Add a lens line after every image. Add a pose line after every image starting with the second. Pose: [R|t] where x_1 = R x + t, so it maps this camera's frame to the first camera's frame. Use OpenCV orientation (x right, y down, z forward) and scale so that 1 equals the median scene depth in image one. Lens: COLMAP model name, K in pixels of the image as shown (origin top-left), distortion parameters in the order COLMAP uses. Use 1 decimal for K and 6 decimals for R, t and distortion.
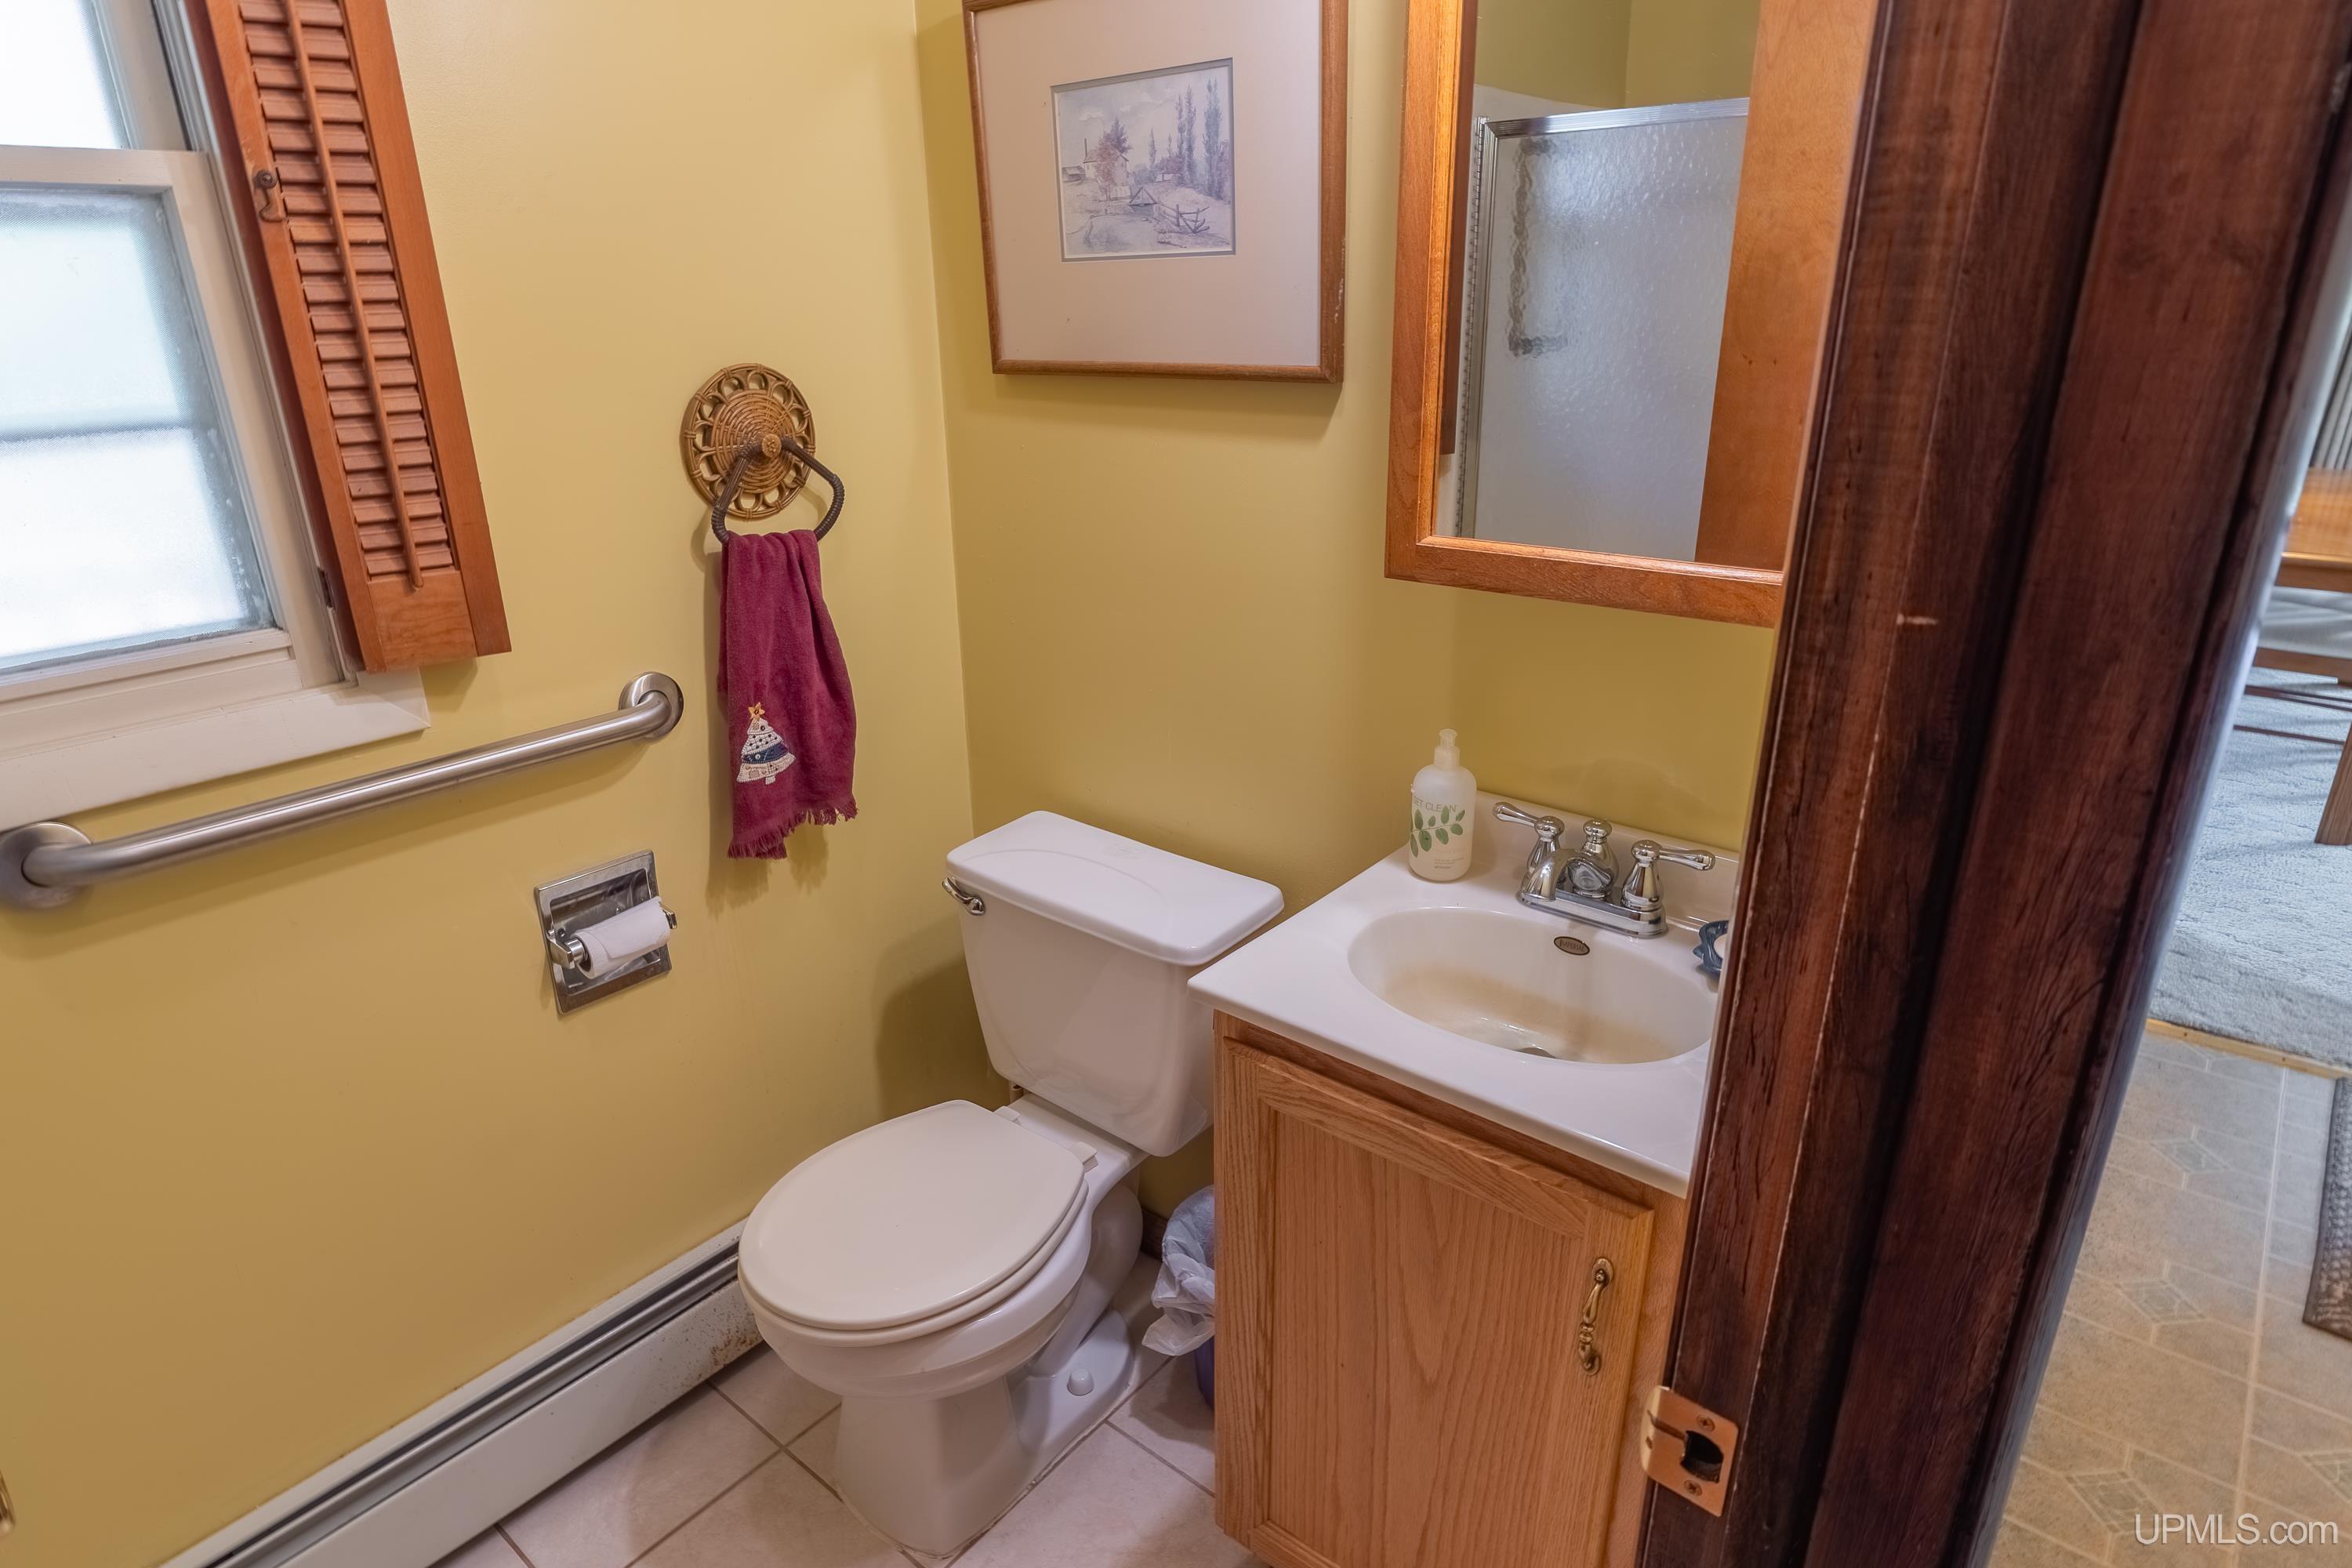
lens RADIAL K [[1282.9, 0, 1152.5], [0, 1282.9, 771.9], [0, 0, 1]] dist [-0.002527, -0.000135]
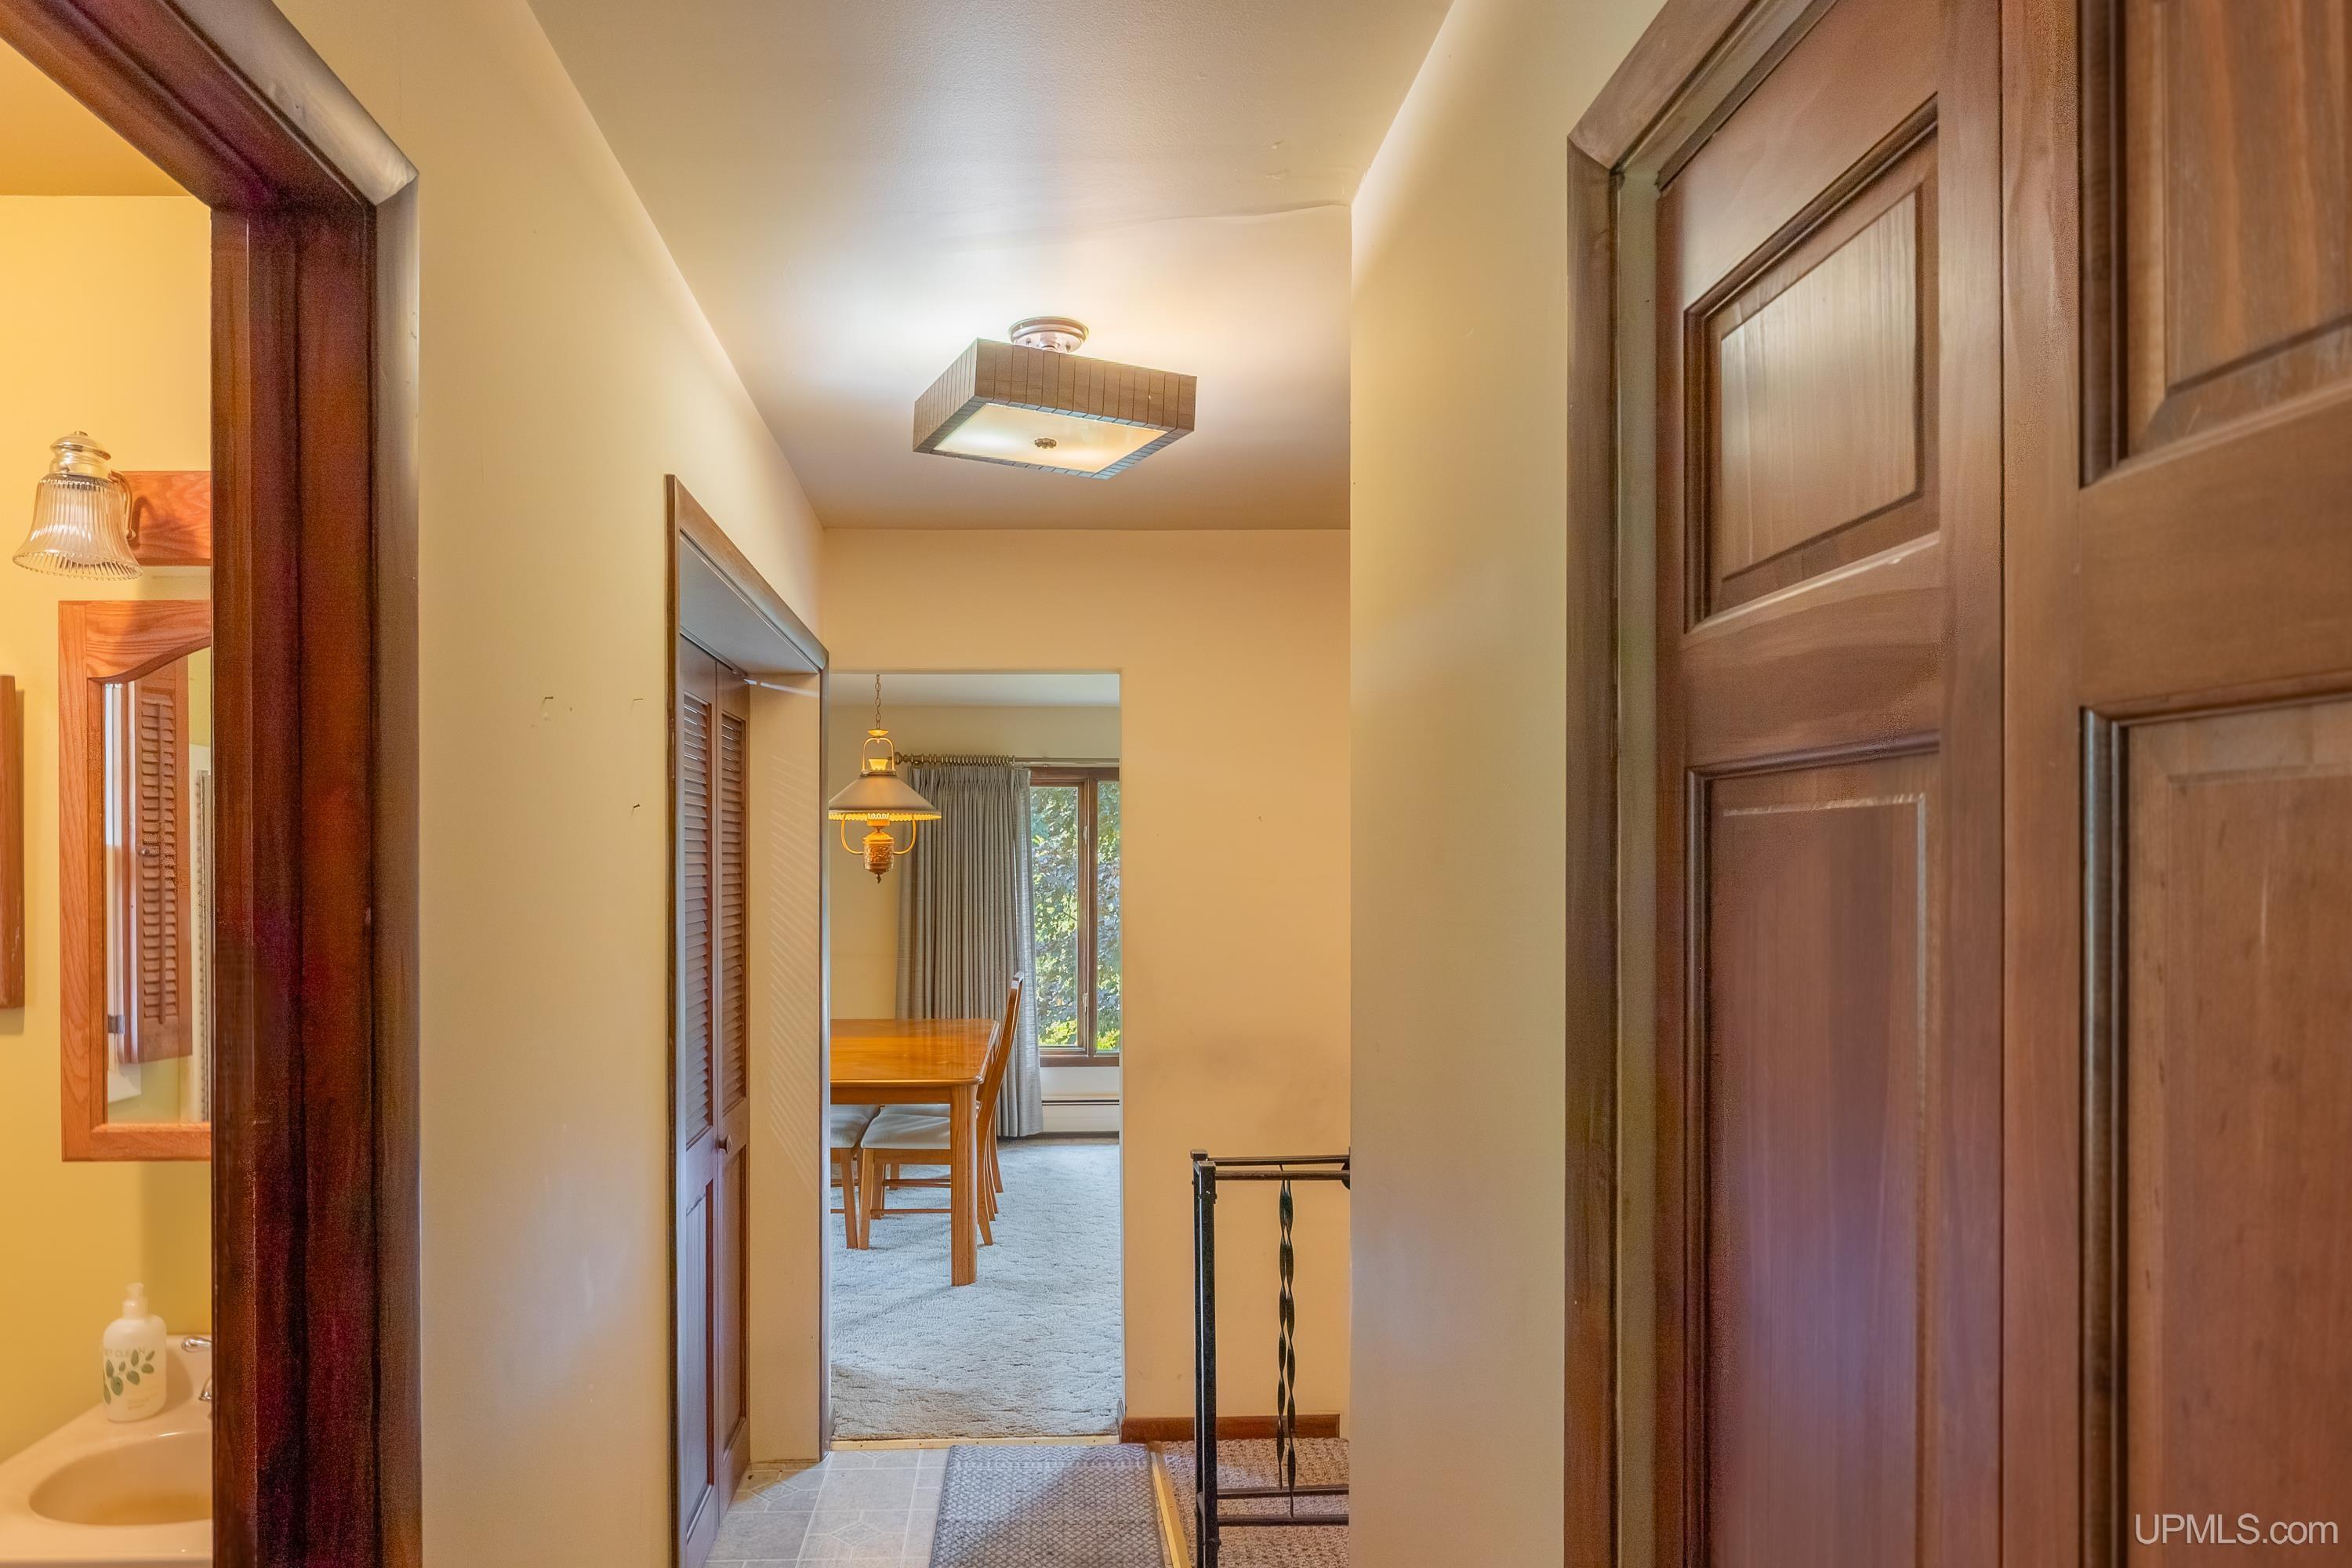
lens RADIAL K [[1351.6, 0, 1039.2], [0, 1351.6, 871.0], [0, 0, 1]] dist [-0.003960, -0.000458]
pose [[0.741746, 0.019012, 0.670411, 0.005381], [0.221416, 0.936612, -0.271538, 0.118788], [-0.633078, 0.349852, 0.690519, -0.471239]]
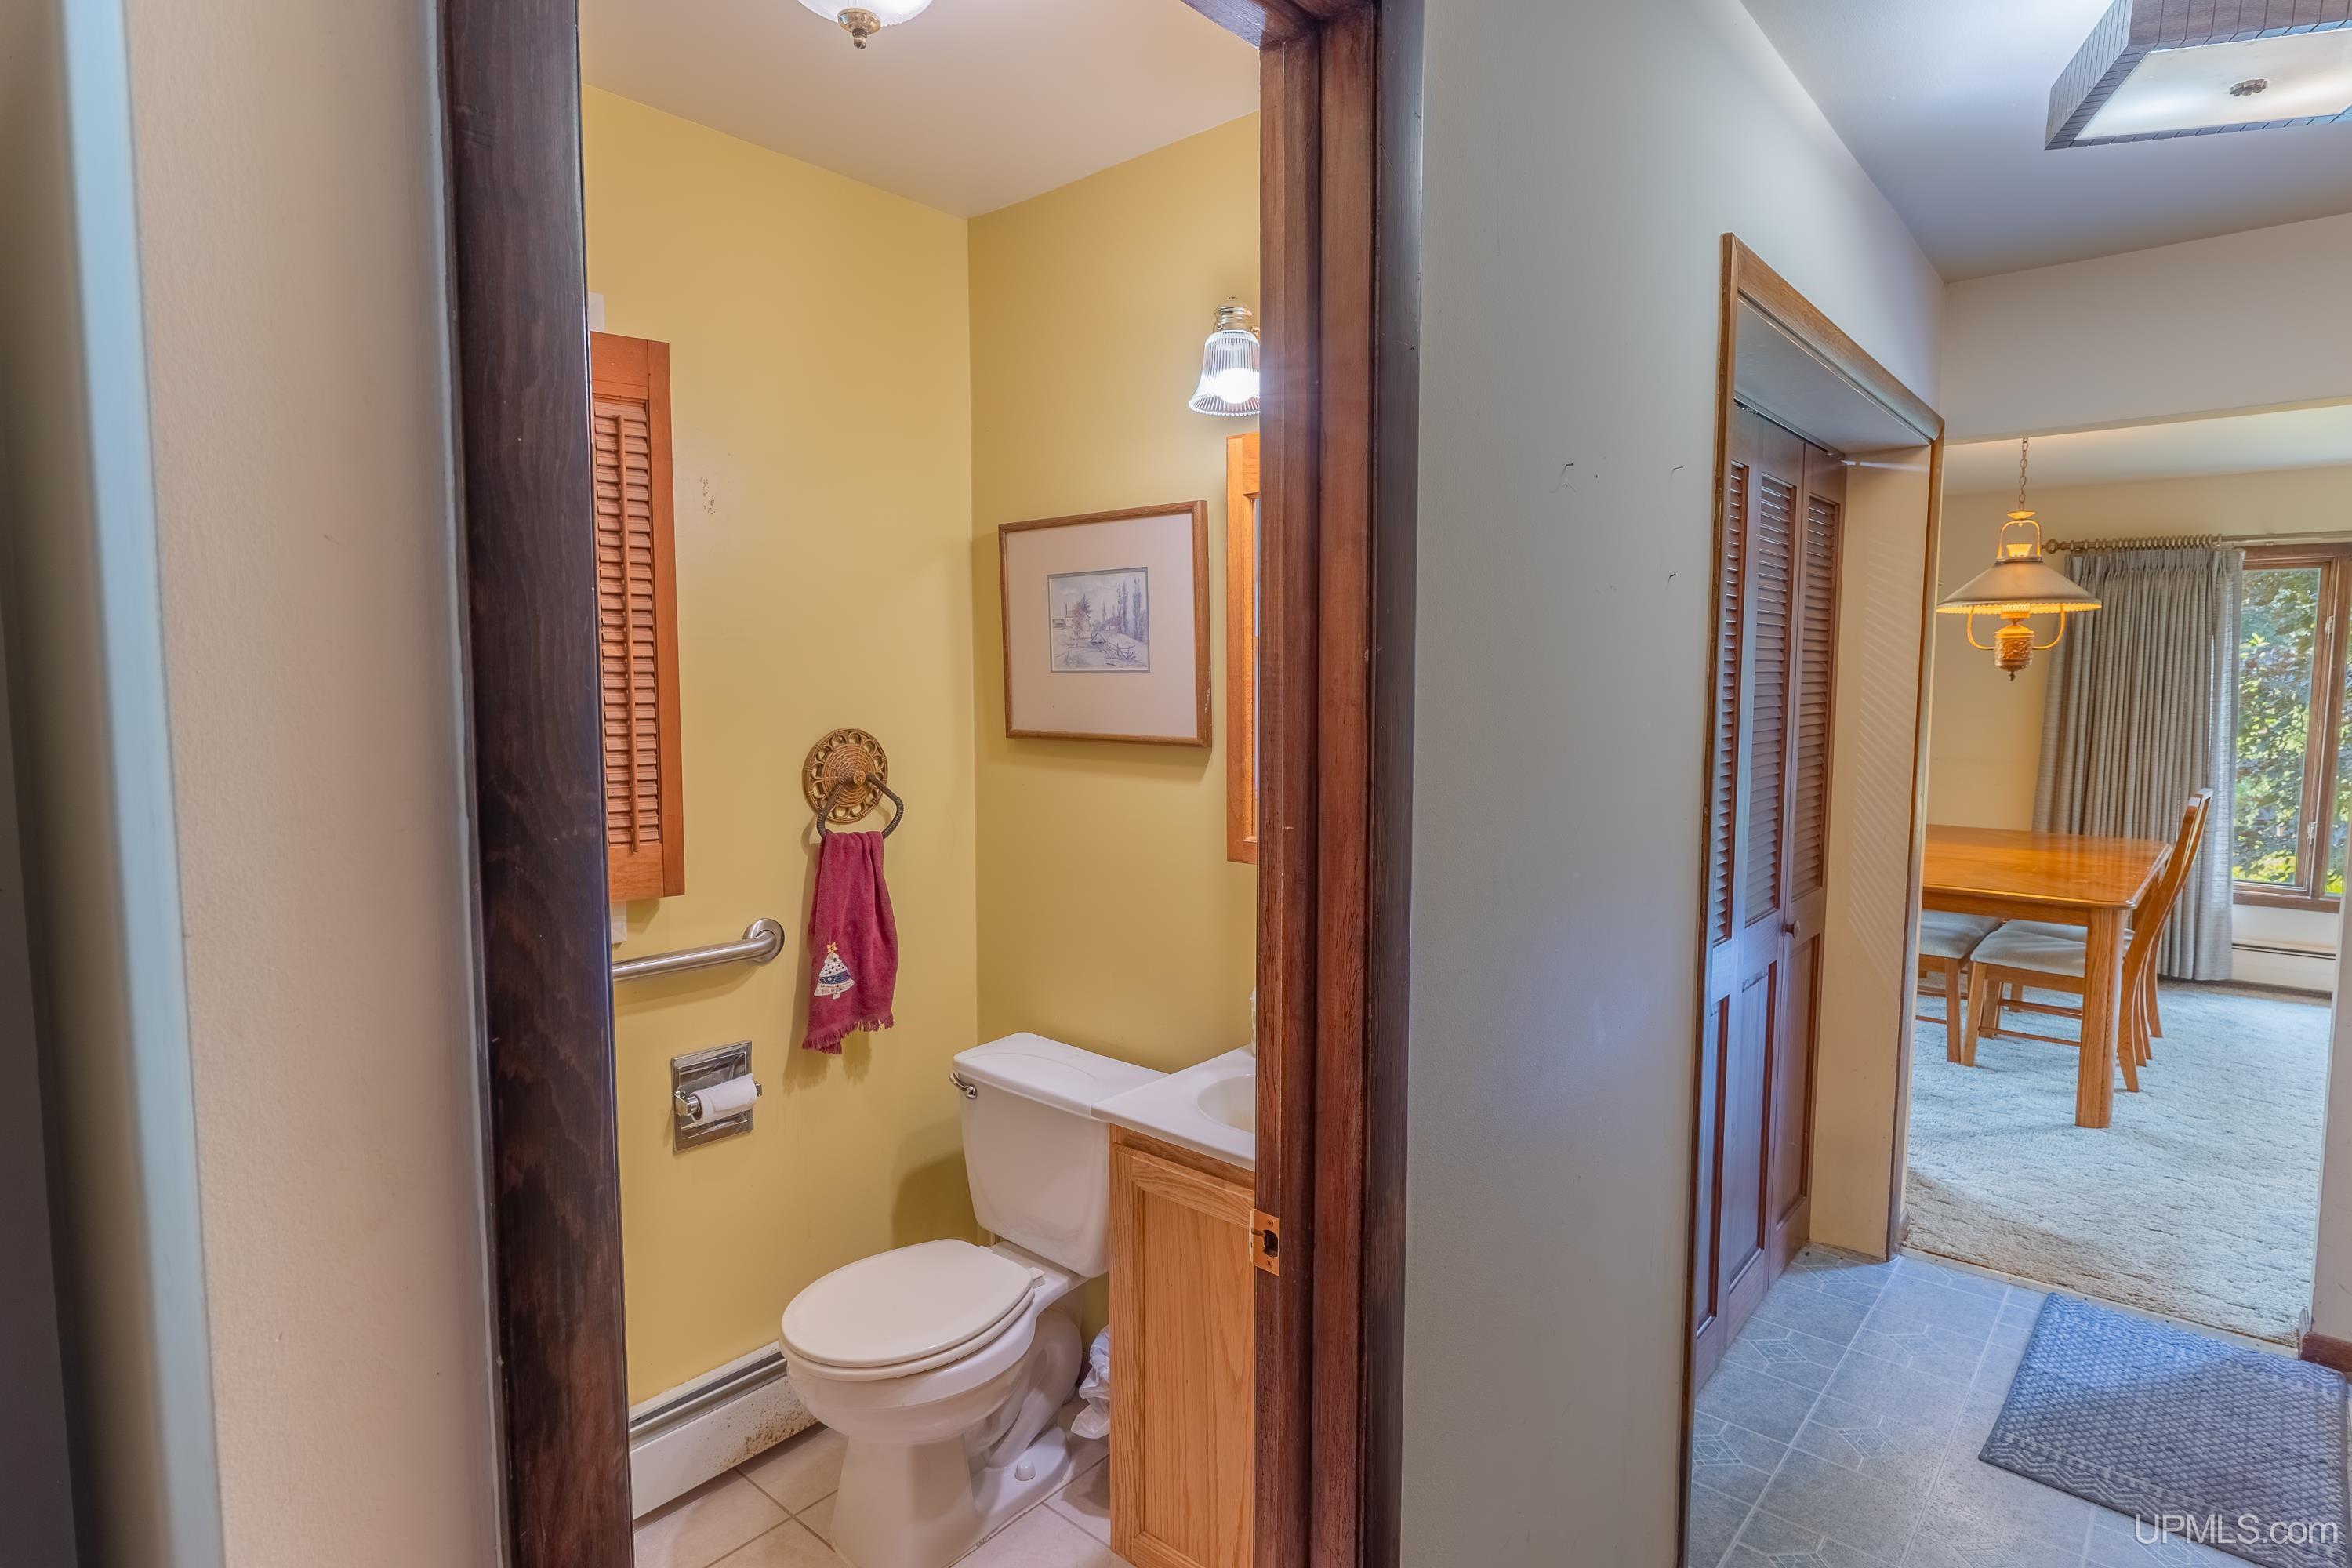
lens RADIAL K [[1195.0, 0, 1217.8], [0, 1195.0, 782.2], [0, 0, 1]] dist [-0.001012, -0.000729]
pose [[0.999626, 0.022799, 0.015070, 0.119498], [-0.017933, 0.963309, -0.267795, 0.134685], [-0.020622, 0.267425, 0.963358, -0.416917]]
